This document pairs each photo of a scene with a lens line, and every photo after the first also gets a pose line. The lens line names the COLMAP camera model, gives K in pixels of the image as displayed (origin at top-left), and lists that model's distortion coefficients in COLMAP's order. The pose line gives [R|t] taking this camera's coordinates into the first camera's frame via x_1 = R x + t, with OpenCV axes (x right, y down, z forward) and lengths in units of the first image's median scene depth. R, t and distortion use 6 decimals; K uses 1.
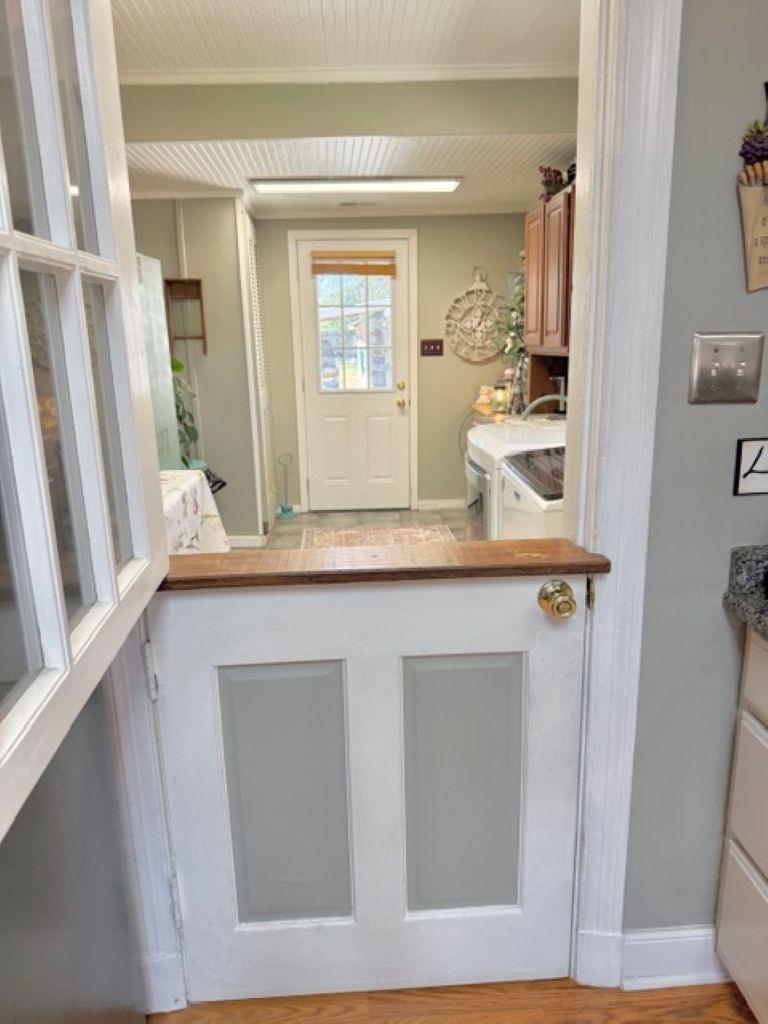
lens RADIAL K [[719.0, 0, 384.0], [0, 719.0, 512.0], [0, 0, 1]] dist [0.183835, -0.192262]
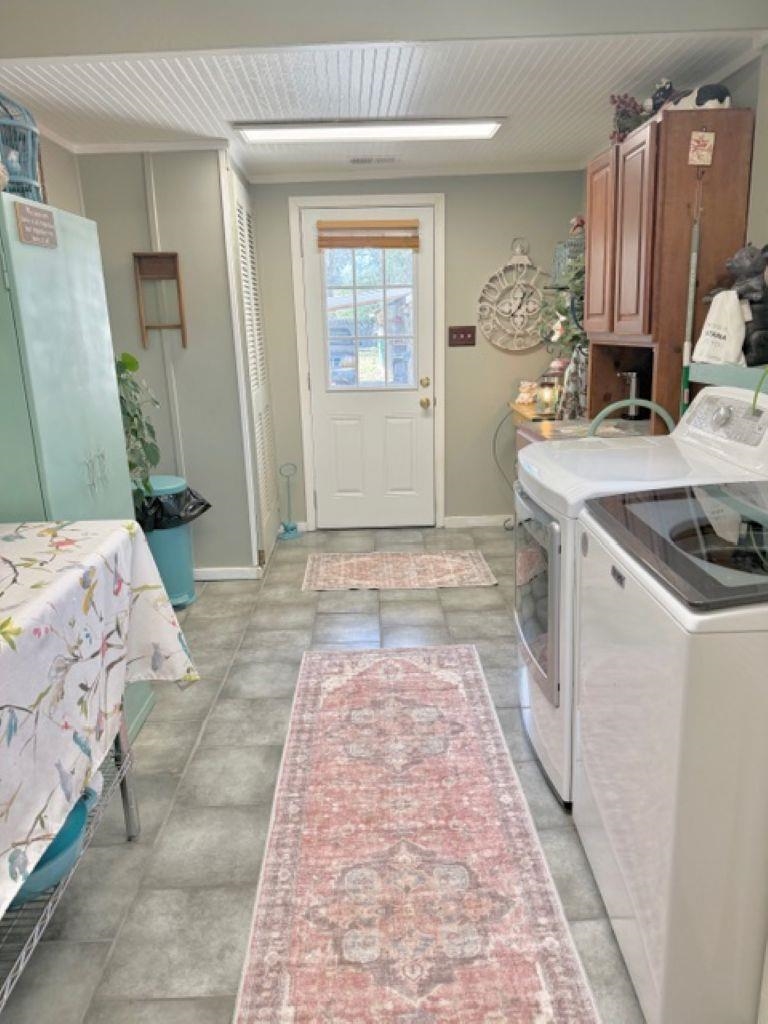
lens RADIAL K [[719.0, 0, 384.0], [0, 719.0, 512.0], [0, 0, 1]] dist [0.183835, -0.192262]
pose [[0.999563, -0.000151, -0.029547, 0.001111], [0.000621, 0.999874, 0.015884, -0.040296], [0.029541, -0.015895, 0.999437, 0.168898]]
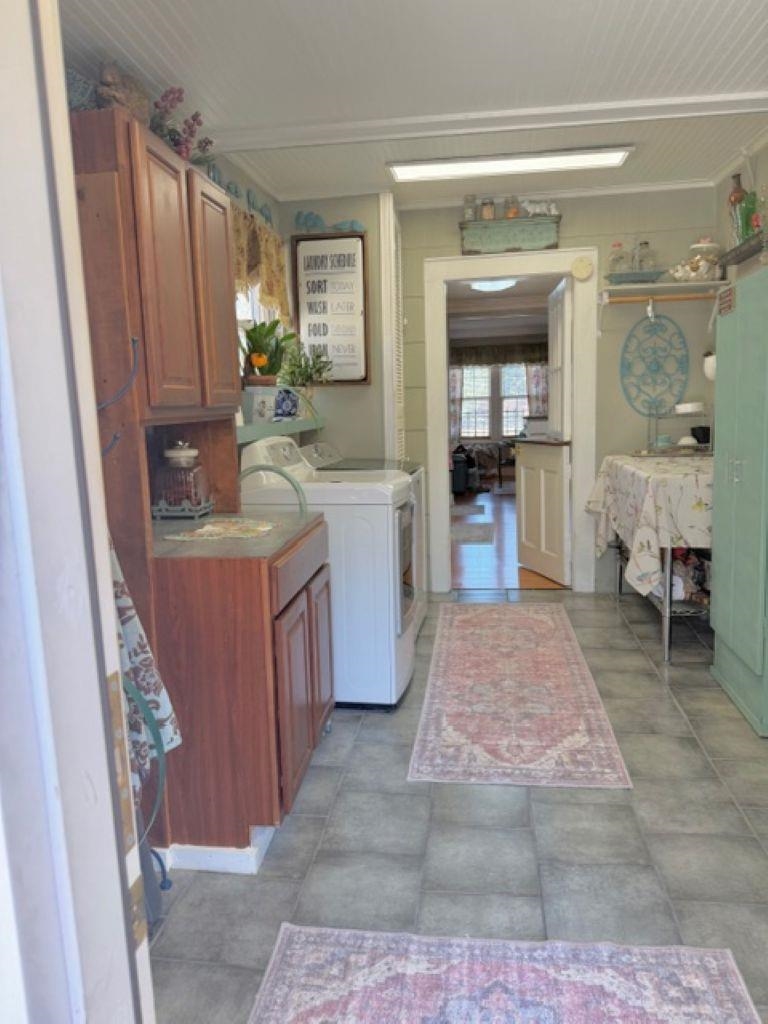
lens RADIAL K [[719.0, 0, 384.0], [0, 719.0, 512.0], [0, 0, 1]] dist [0.183835, -0.192262]
pose [[-0.980472, 0.019779, 0.195660, -0.025459], [0.094340, 0.920279, 0.379718, -0.276700], [-0.172551, 0.390762, -0.904174, 1.189569]]
